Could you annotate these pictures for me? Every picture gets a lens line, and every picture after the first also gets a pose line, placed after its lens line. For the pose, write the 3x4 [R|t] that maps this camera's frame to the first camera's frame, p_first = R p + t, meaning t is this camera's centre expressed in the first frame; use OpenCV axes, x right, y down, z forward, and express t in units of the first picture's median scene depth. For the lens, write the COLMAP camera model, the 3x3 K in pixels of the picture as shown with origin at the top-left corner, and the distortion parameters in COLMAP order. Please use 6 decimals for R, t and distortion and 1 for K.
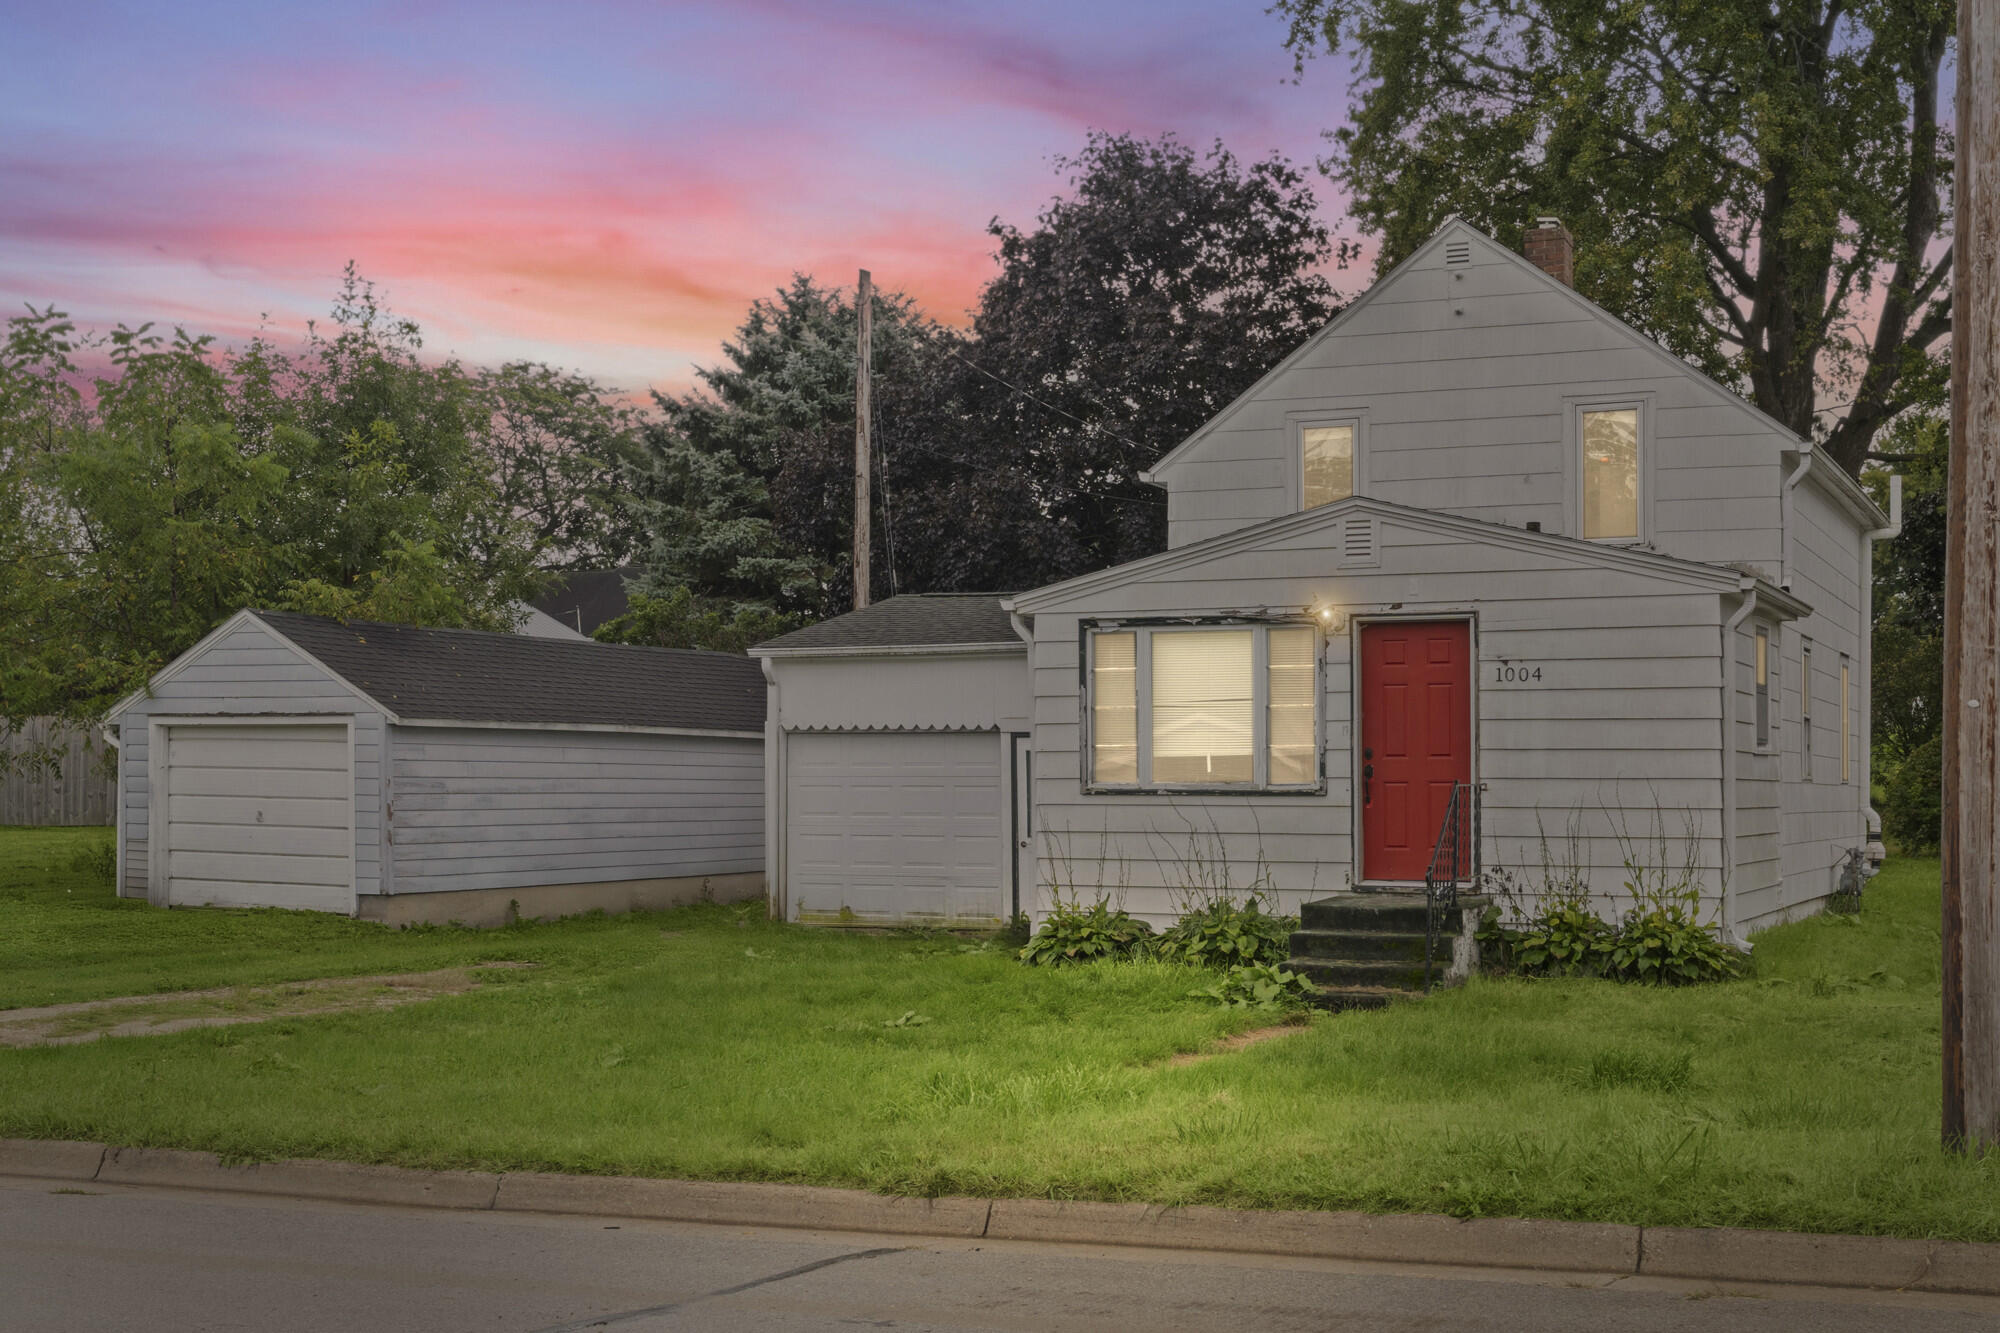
lens RADIAL K [[2006.0, 0, 1033.2], [0, 2006.0, 729.6], [0, 0, 1]] dist [0.002223, 0.000000]
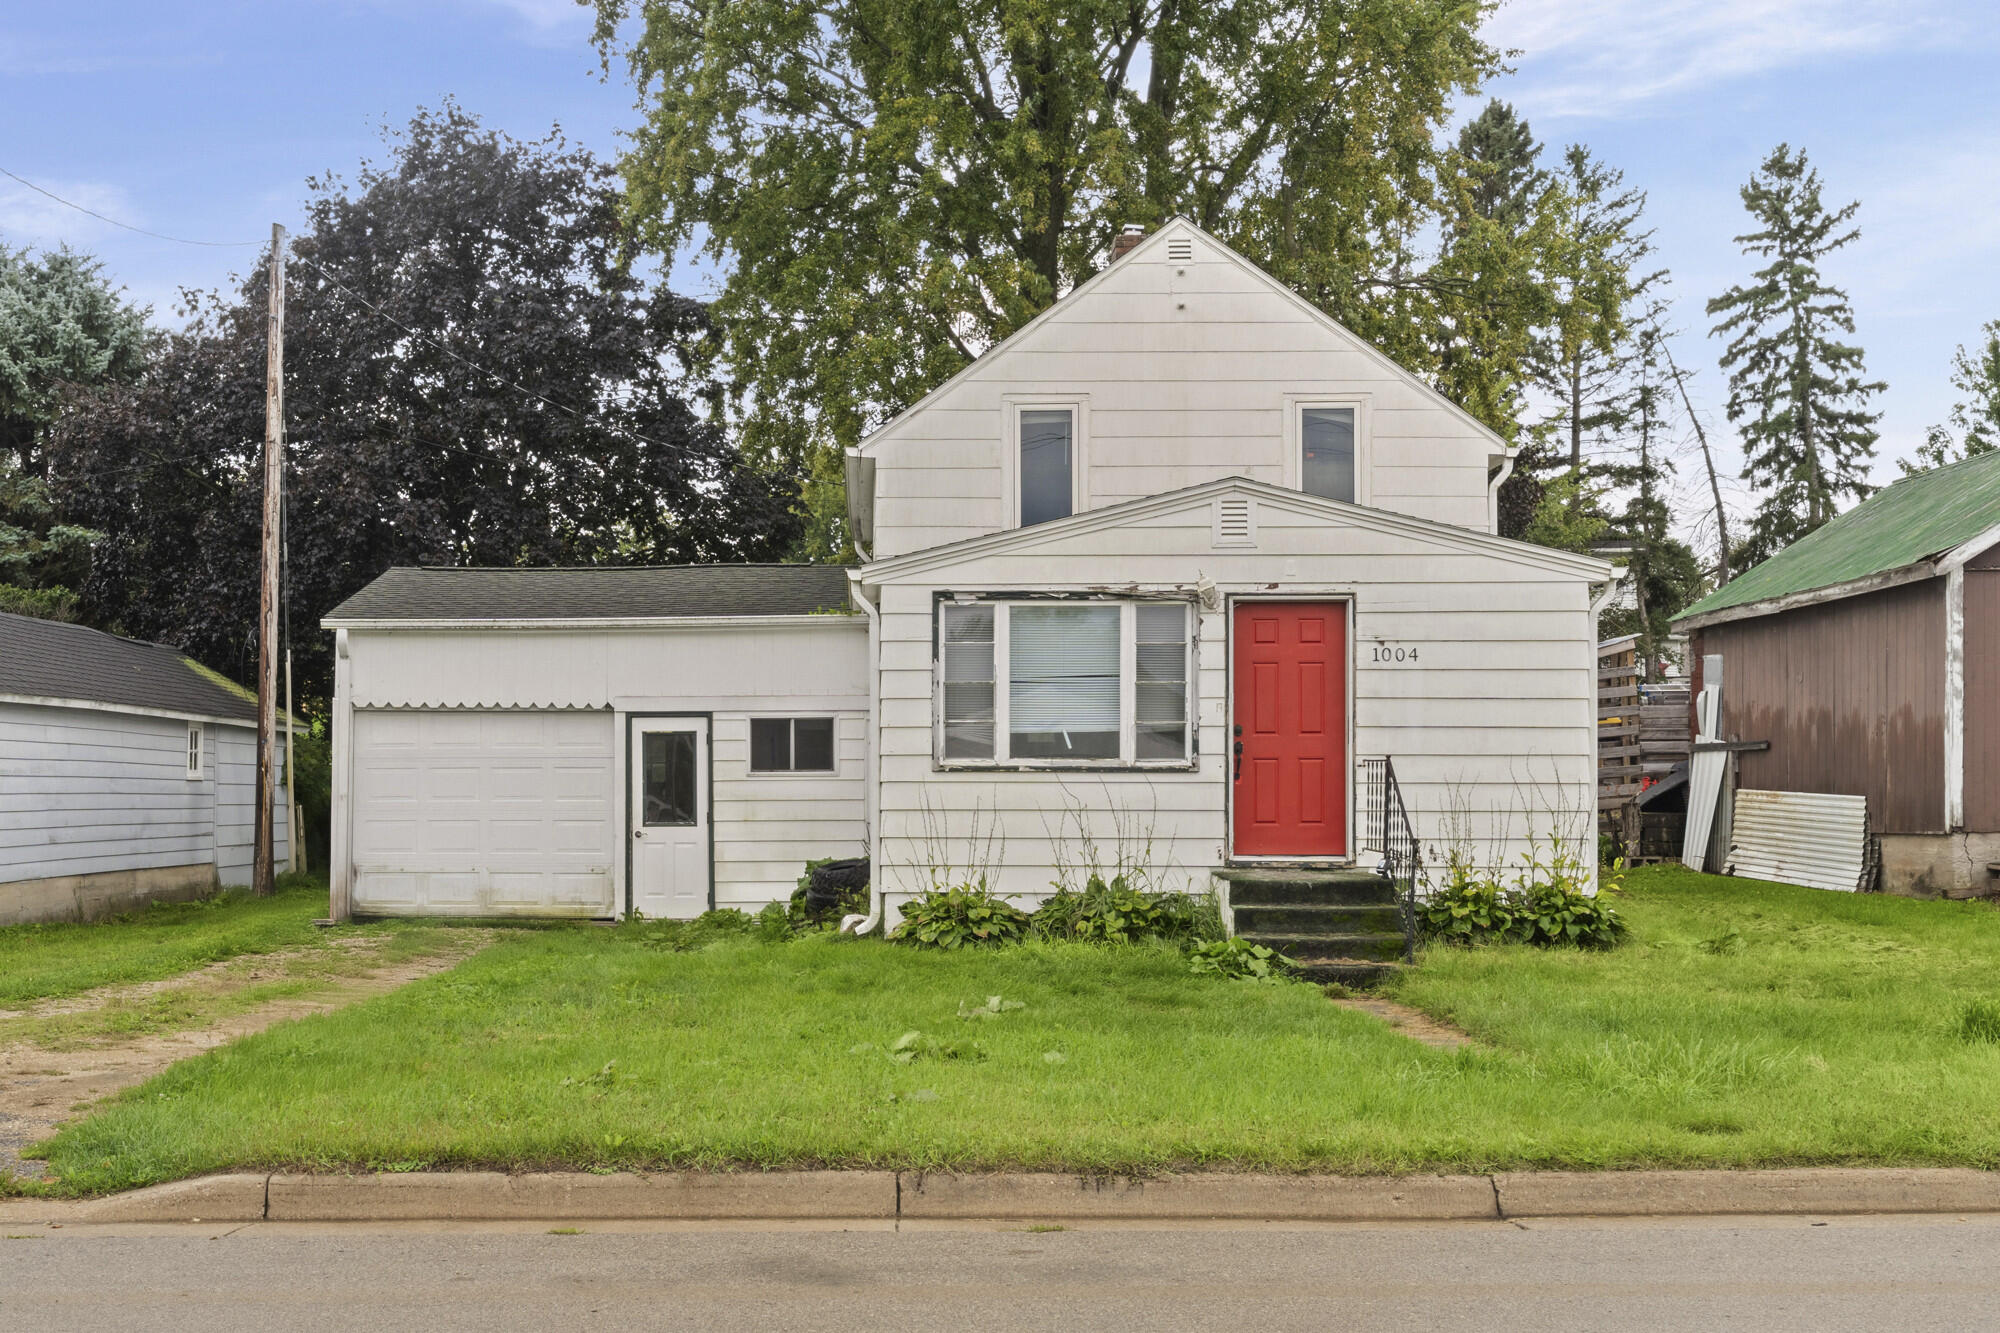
lens RADIAL K [[1990.3, 0, 999.2], [0, 1990.3, 666.7], [0, 0, 1]] dist [0.000236, 0.000000]
pose [[0.955419, 0.015314, 0.294855, -0.247801], [-0.007899, 0.999622, -0.026324, 0.007231], [-0.295147, 0.022822, 0.955179, 0.074263]]
